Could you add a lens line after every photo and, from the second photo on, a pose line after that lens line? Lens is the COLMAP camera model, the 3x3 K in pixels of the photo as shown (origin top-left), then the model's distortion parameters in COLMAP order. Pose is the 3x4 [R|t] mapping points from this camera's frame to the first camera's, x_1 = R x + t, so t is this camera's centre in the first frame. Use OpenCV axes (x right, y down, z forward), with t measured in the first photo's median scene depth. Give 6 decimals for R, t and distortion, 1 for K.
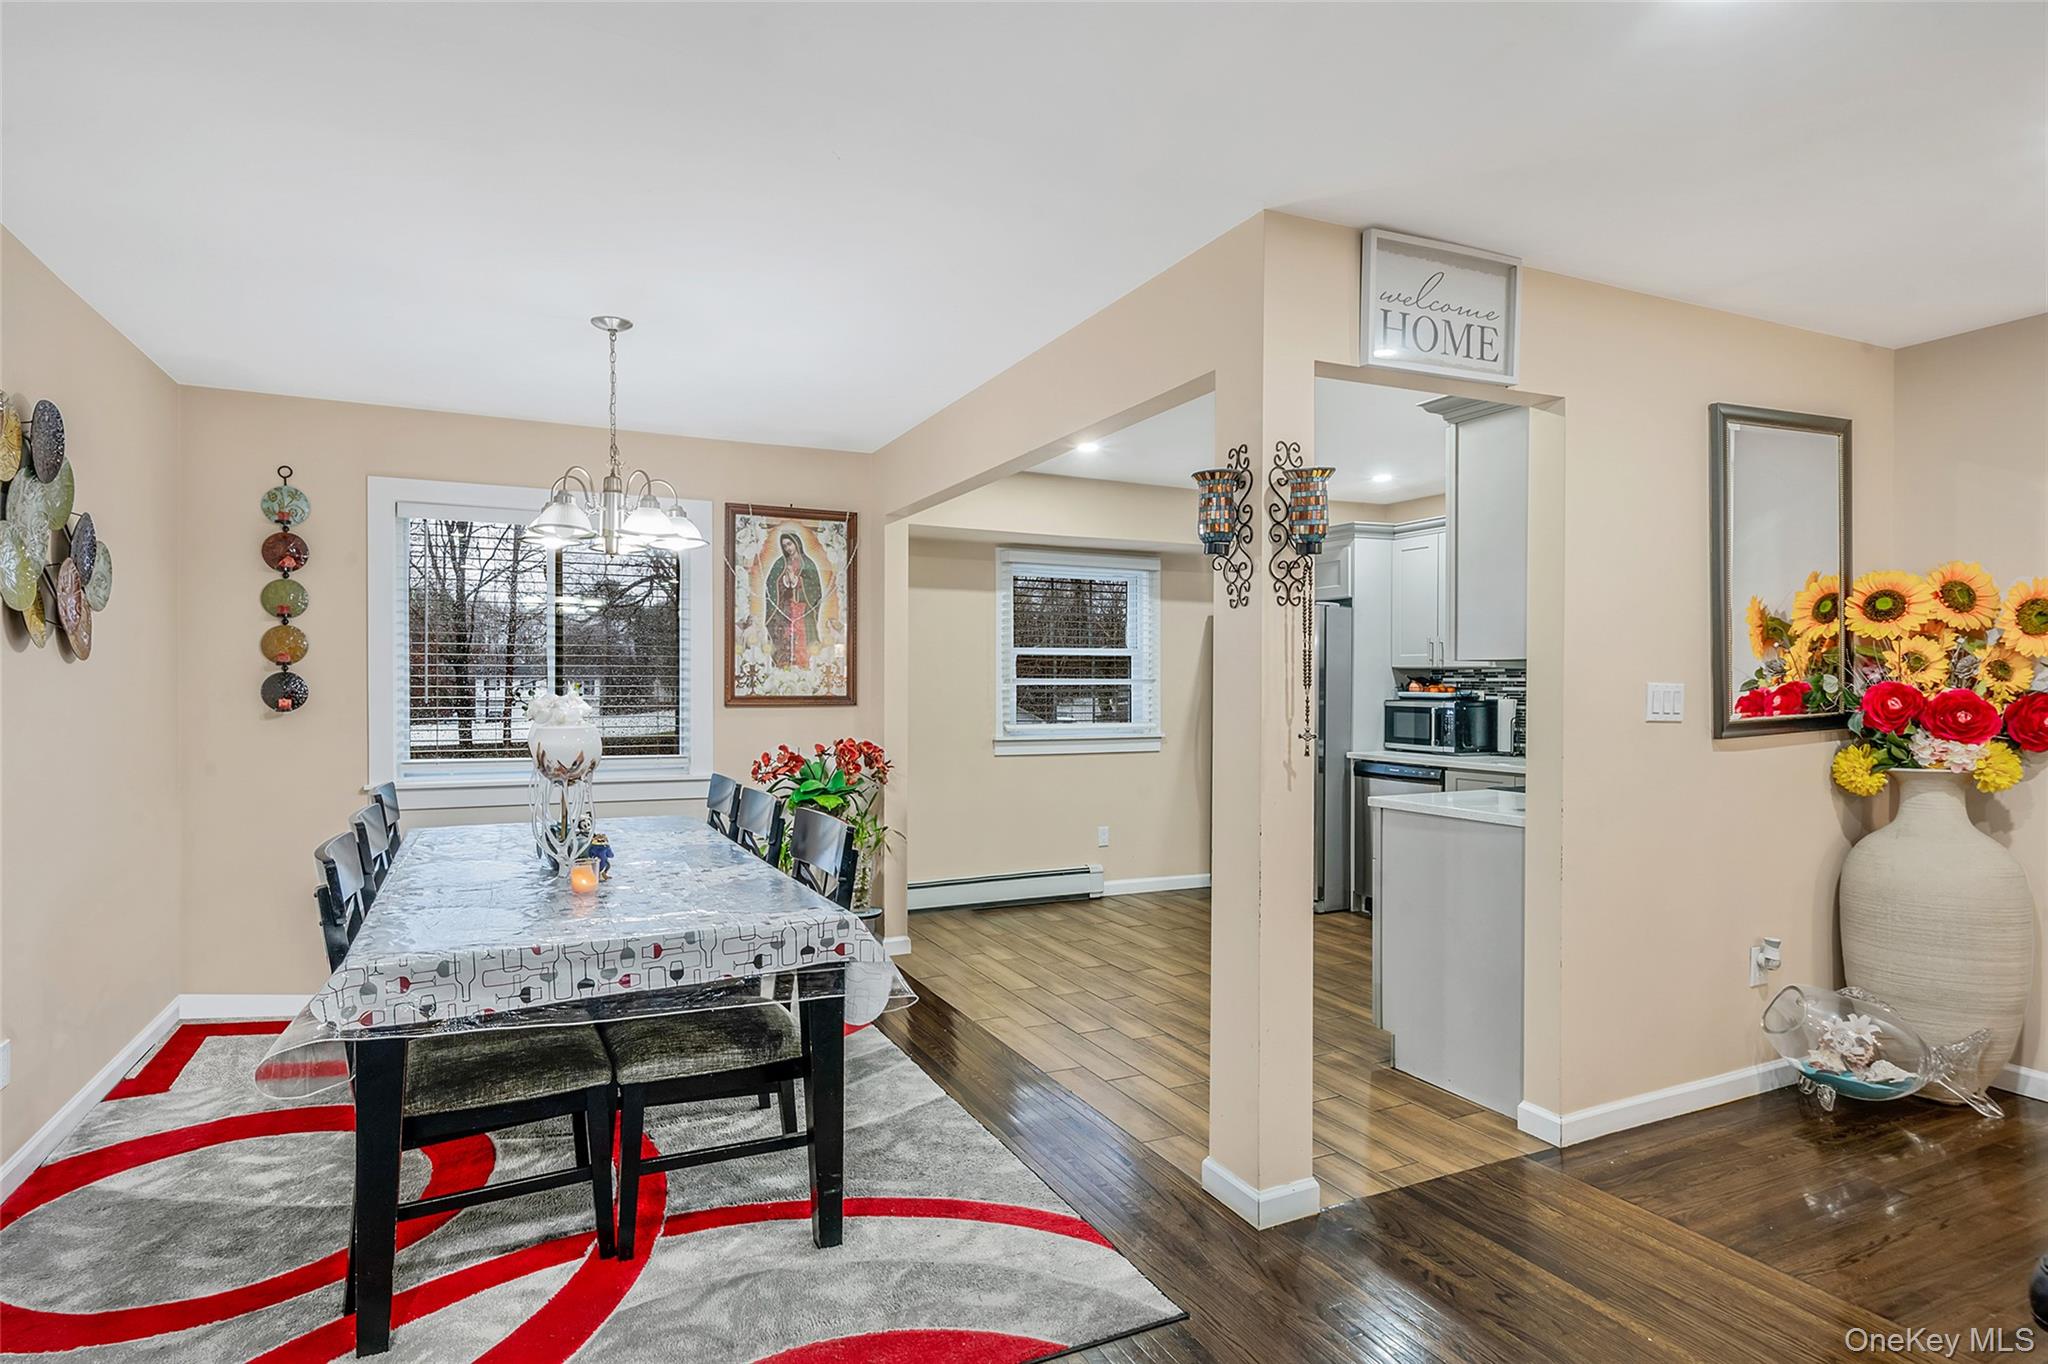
lens RADIAL K [[1091.5, 0, 997.9], [0, 1091.5, 682.8], [0, 0, 1]] dist [0.004028, 0.000673]
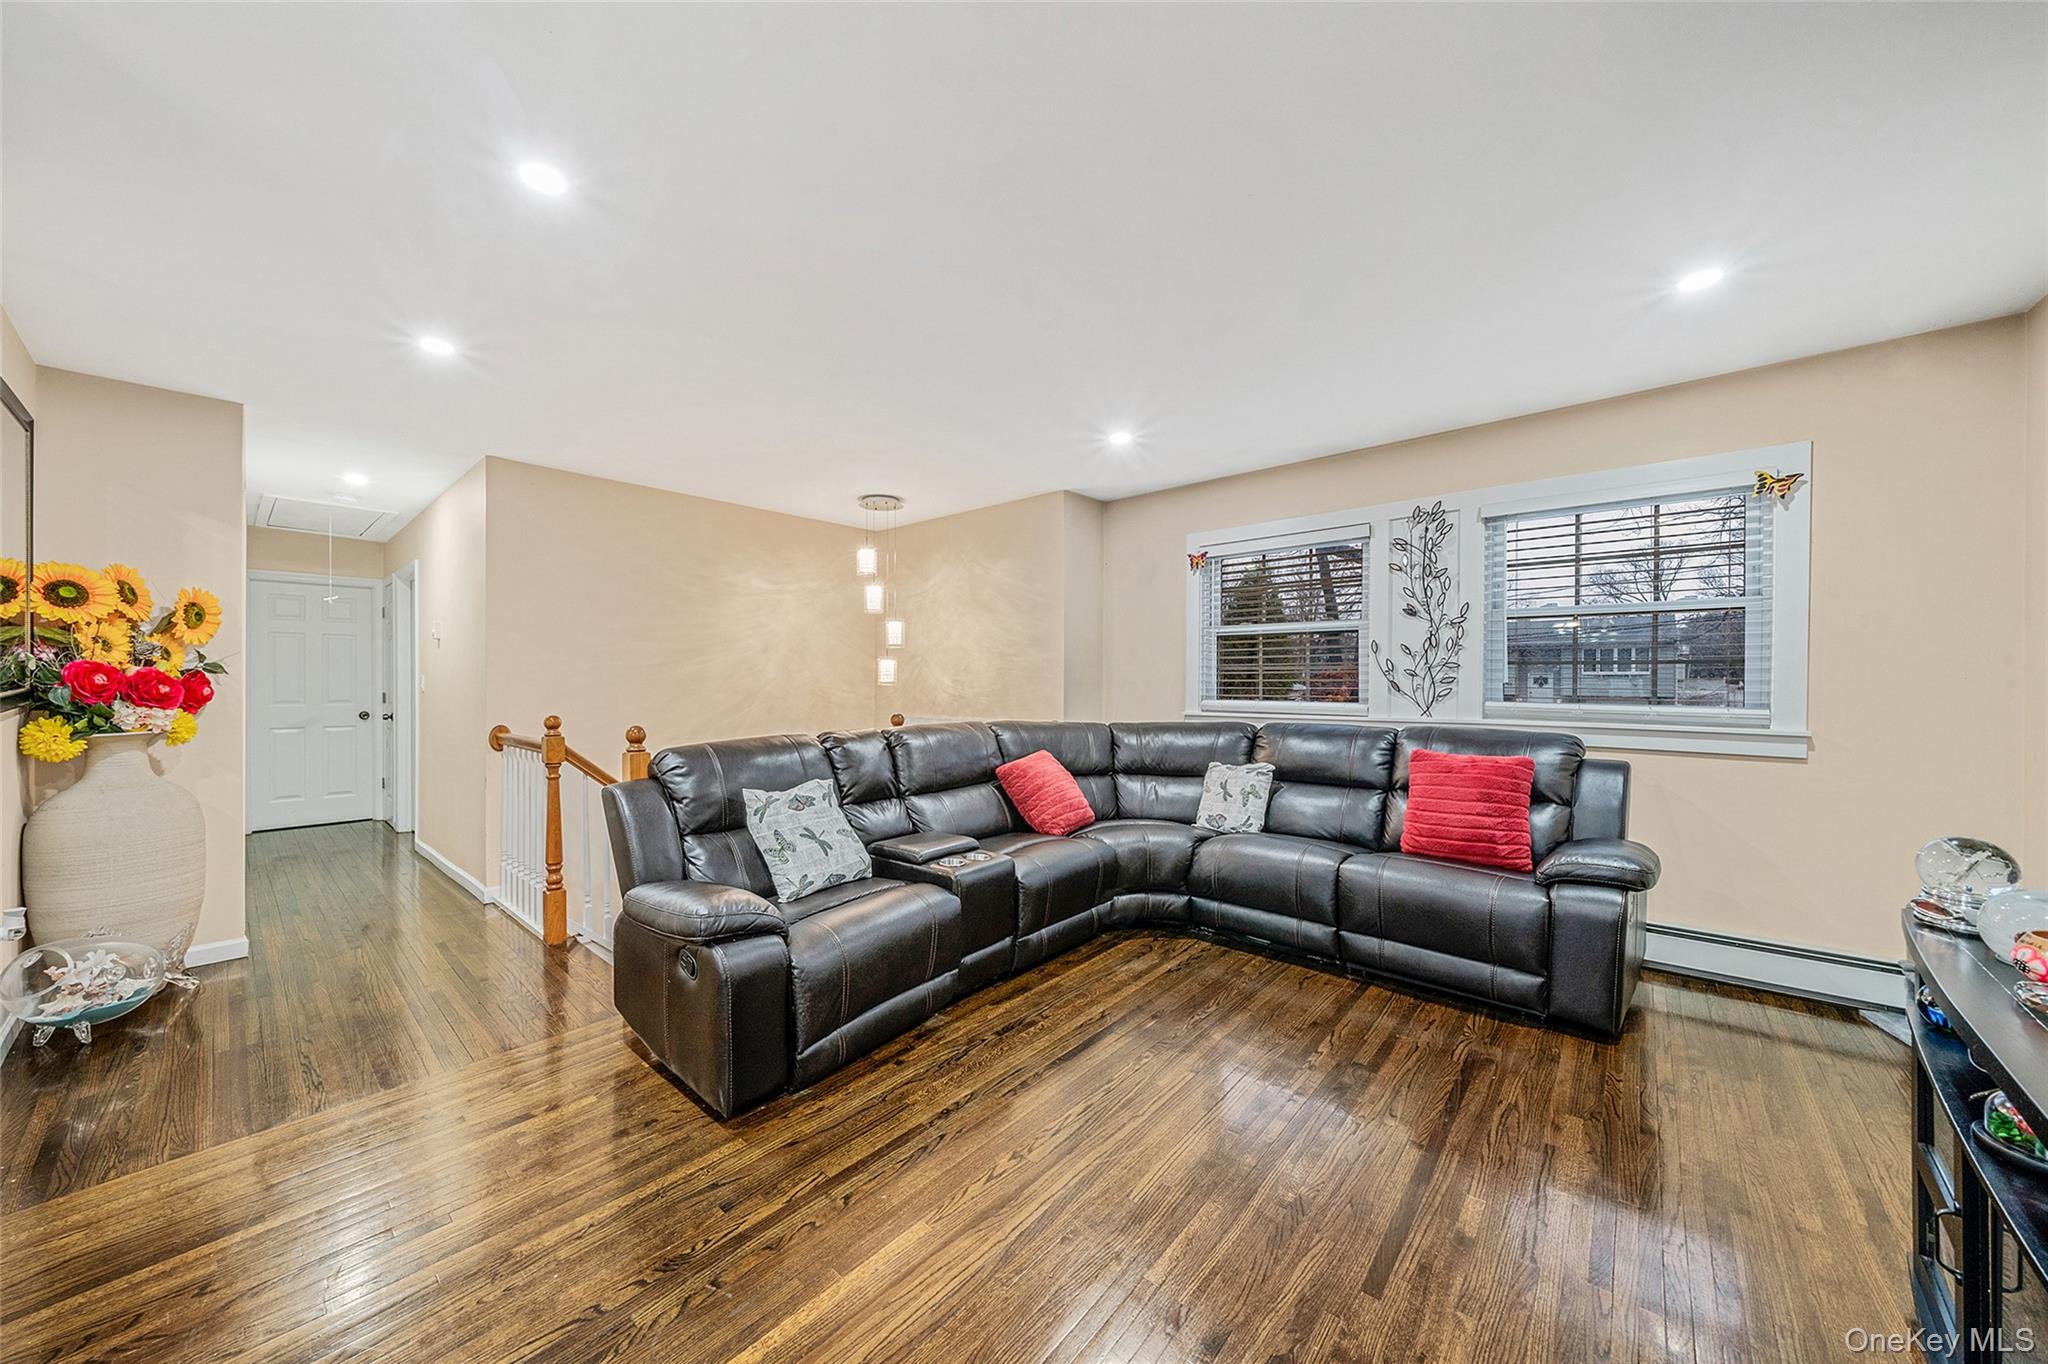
lens RADIAL K [[715.0, 0, 985.2], [0, 715.0, 683.6], [0, 0, 1]] dist [-0.000752, -0.000129]
pose [[-0.381224, -0.006154, 0.924462, -0.239314], [-0.001222, 0.999980, 0.006153, 0.017214], [-0.924482, 0.001216, -0.381224, 0.398536]]
